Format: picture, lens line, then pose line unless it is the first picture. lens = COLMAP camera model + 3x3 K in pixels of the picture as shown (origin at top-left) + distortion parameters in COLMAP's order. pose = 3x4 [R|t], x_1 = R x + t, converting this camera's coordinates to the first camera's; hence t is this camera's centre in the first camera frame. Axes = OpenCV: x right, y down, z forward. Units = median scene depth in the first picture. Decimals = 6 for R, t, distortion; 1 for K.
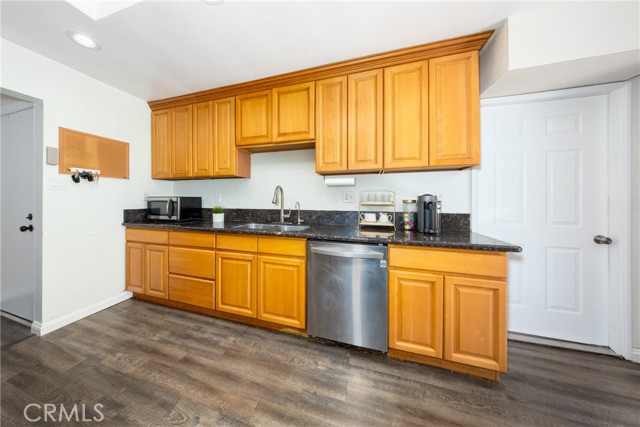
lens RADIAL K [[187.6, 0, 320.9], [0, 187.6, 201.1], [0, 0, 1]] dist [-0.000638, 0.000153]
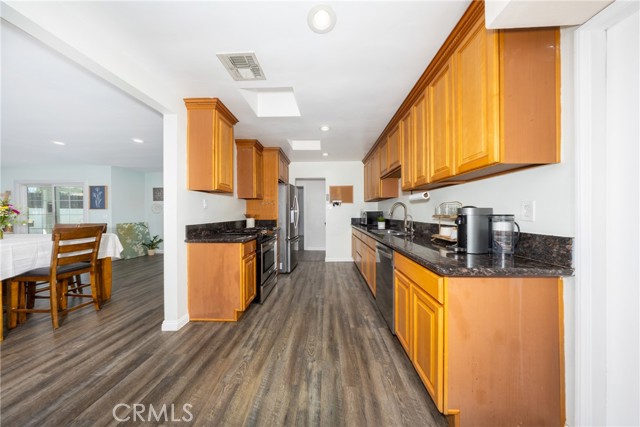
lens RADIAL K [[187.6, 0, 321.4], [0, 187.6, 213.0], [0, 0, 1]] dist [-0.000638, 0.000153]
pose [[0.265962, -0.002964, -0.963979, 1.072227], [-0.006521, 0.999967, -0.004874, 0.003359], [0.963961, 0.007583, 0.265934, 0.150115]]
